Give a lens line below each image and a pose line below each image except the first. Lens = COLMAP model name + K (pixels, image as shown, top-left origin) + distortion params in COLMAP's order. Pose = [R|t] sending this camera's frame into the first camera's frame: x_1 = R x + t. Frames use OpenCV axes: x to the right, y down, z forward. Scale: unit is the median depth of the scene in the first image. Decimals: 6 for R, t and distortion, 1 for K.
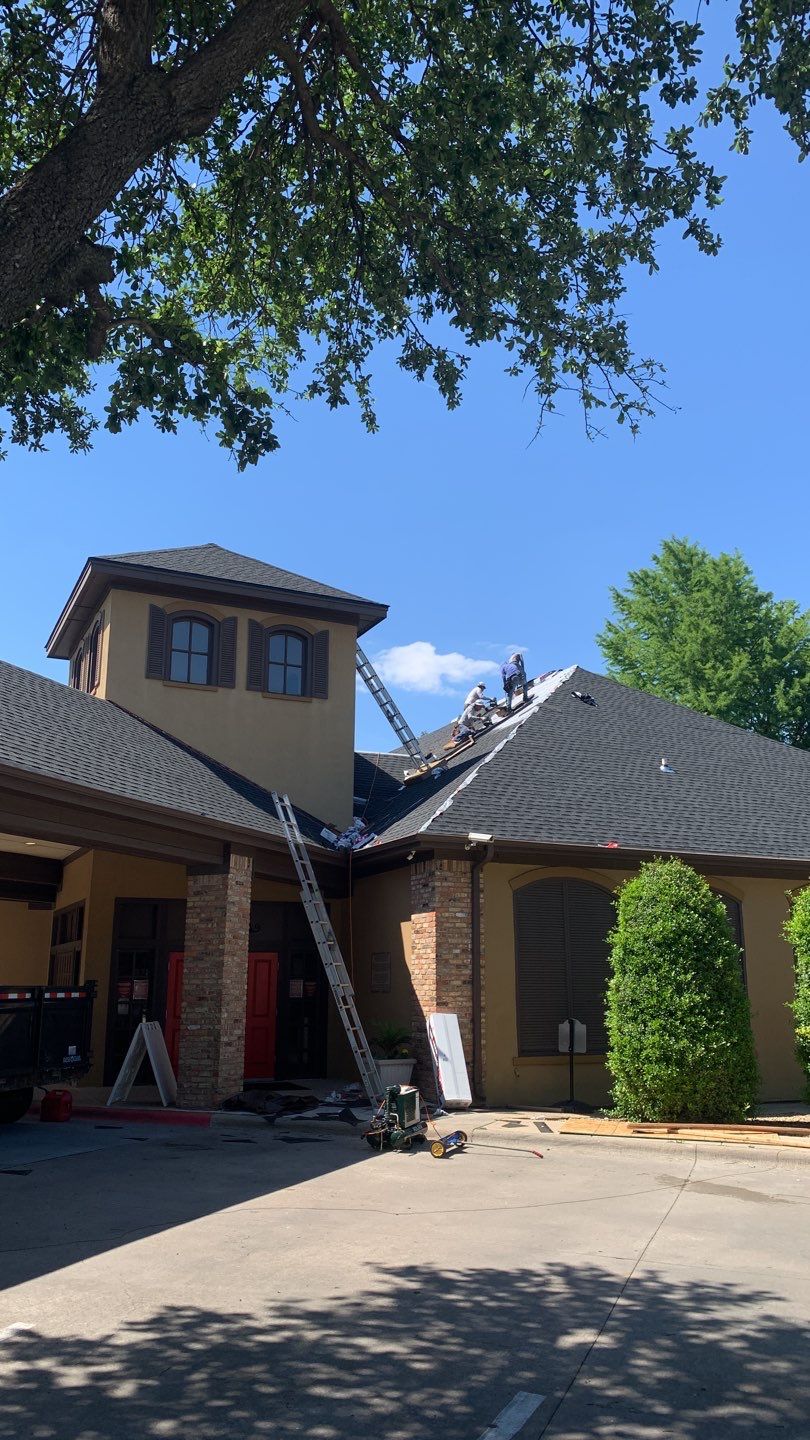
lens RADIAL K [[1041.7, 0, 403.6], [0, 1041.7, 698.3], [0, 0, 1]] dist [0.006649, -0.044466]
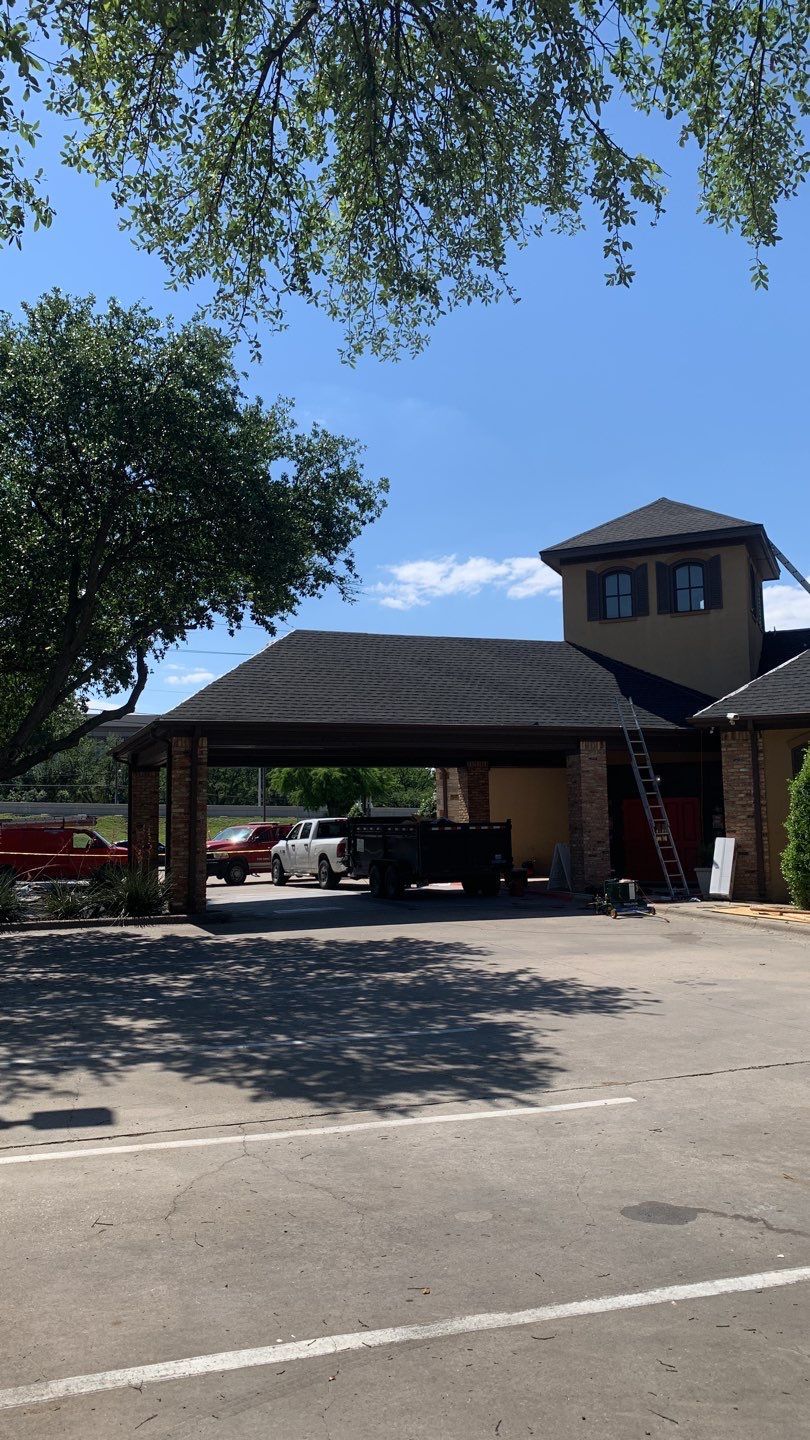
lens RADIAL K [[1041.7, 0, 403.6], [0, 1041.7, 698.3], [0, 0, 1]] dist [0.006649, -0.044466]
pose [[0.639389, -0.099034, -0.762479, 0.831863], [0.219264, 0.973978, 0.057363, -0.065002], [0.736957, -0.203861, 0.644465, -0.214933]]
